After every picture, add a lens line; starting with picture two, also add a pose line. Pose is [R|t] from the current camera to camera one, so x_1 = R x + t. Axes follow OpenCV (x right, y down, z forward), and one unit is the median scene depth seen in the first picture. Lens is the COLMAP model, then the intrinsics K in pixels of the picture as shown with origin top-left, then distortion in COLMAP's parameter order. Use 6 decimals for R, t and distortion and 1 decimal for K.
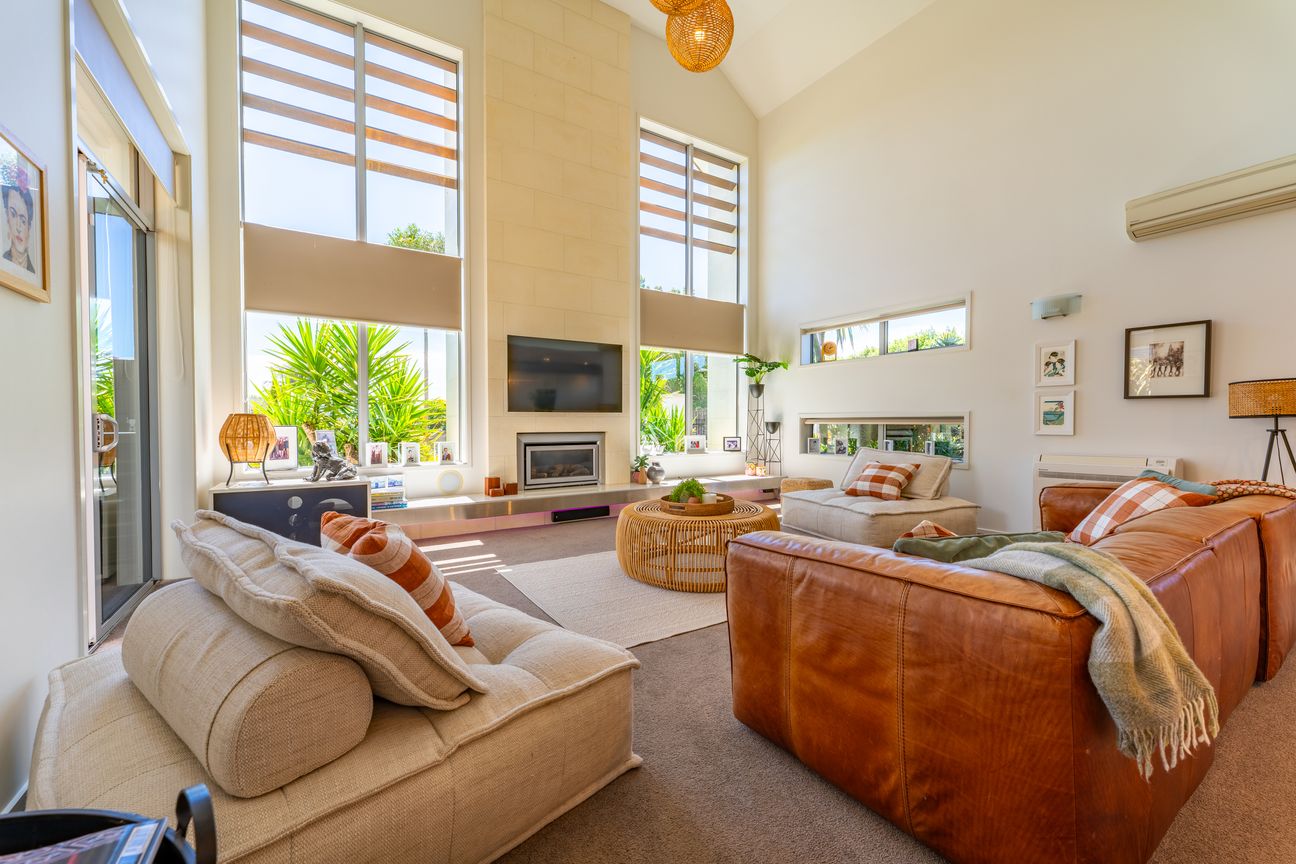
lens RADIAL K [[515.0, 0, 648.0], [0, 515.0, 432.0], [0, 0, 1]] dist [0.001247, 0.000410]
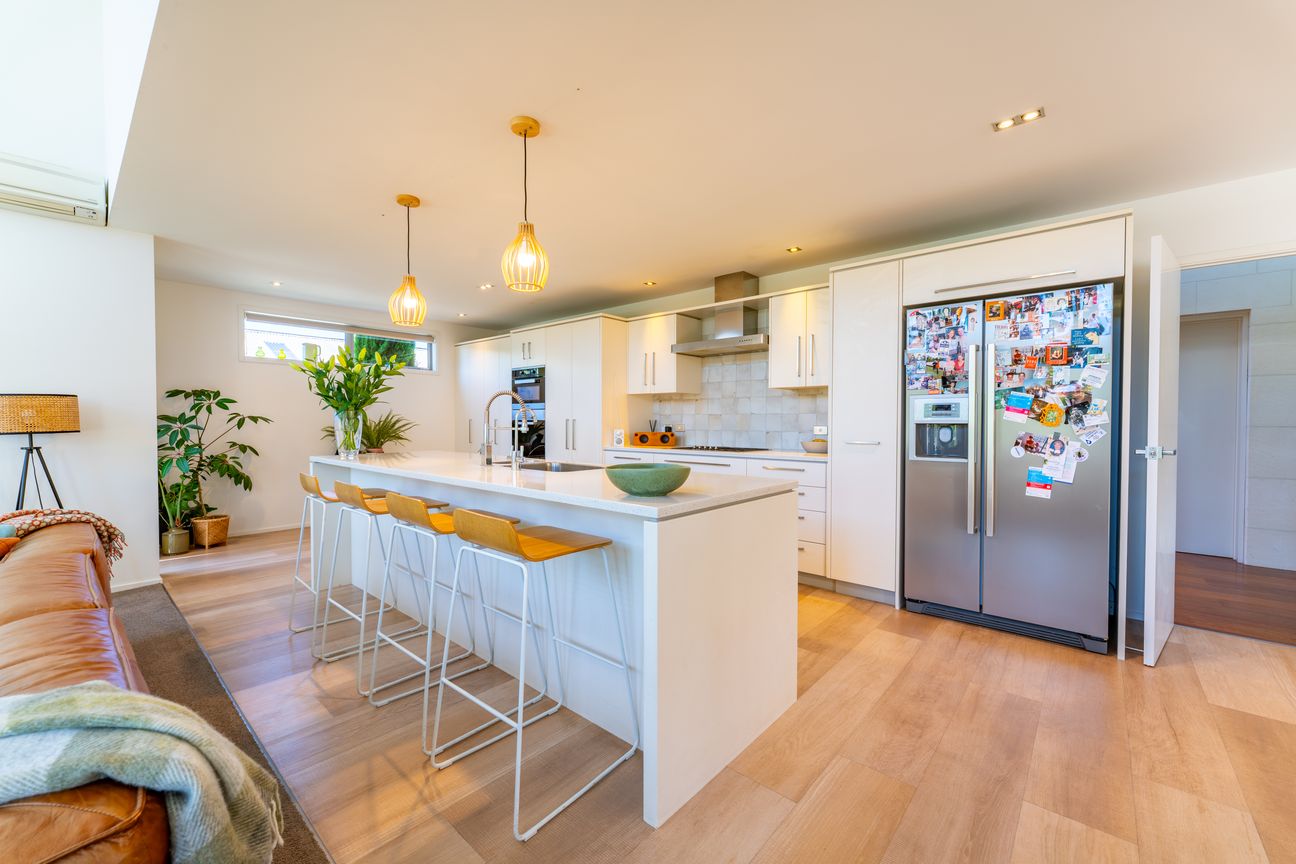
lens RADIAL K [[515.0, 0, 648.0], [0, 515.0, 432.0], [0, 0, 1]] dist [0.001247, 0.000410]
pose [[-0.267501, -0.018657, 0.963377, 0.014119], [0.016360, 0.999580, 0.023900, -0.030767], [-0.963419, 0.022154, -0.267084, 0.146684]]
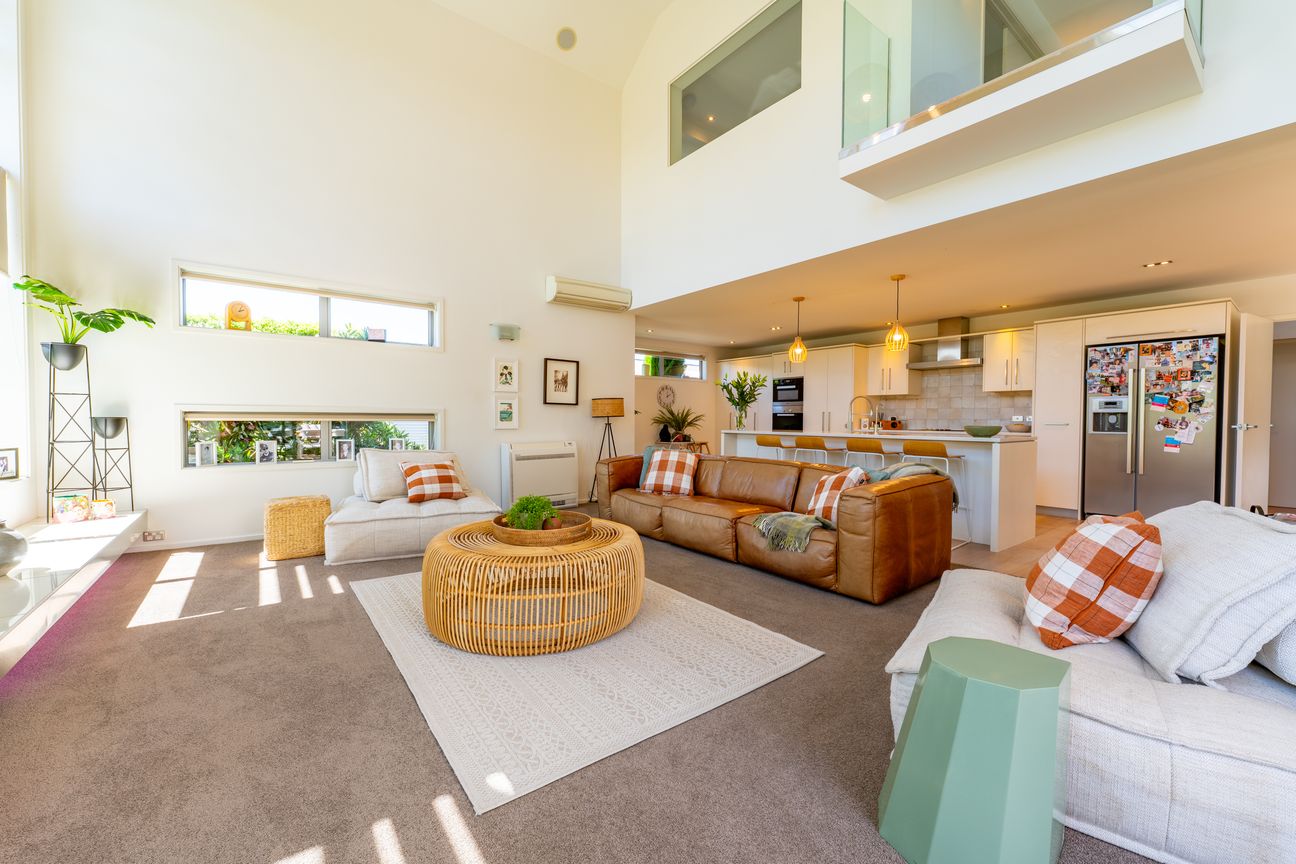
lens RADIAL K [[515.0, 0, 648.0], [0, 515.0, 432.0], [0, 0, 1]] dist [0.001247, 0.000410]
pose [[-0.074948, -0.024390, 0.996889, -0.636998], [0.013366, 0.999586, 0.025461, -0.017393], [-0.997098, 0.015232, -0.074591, 0.846997]]
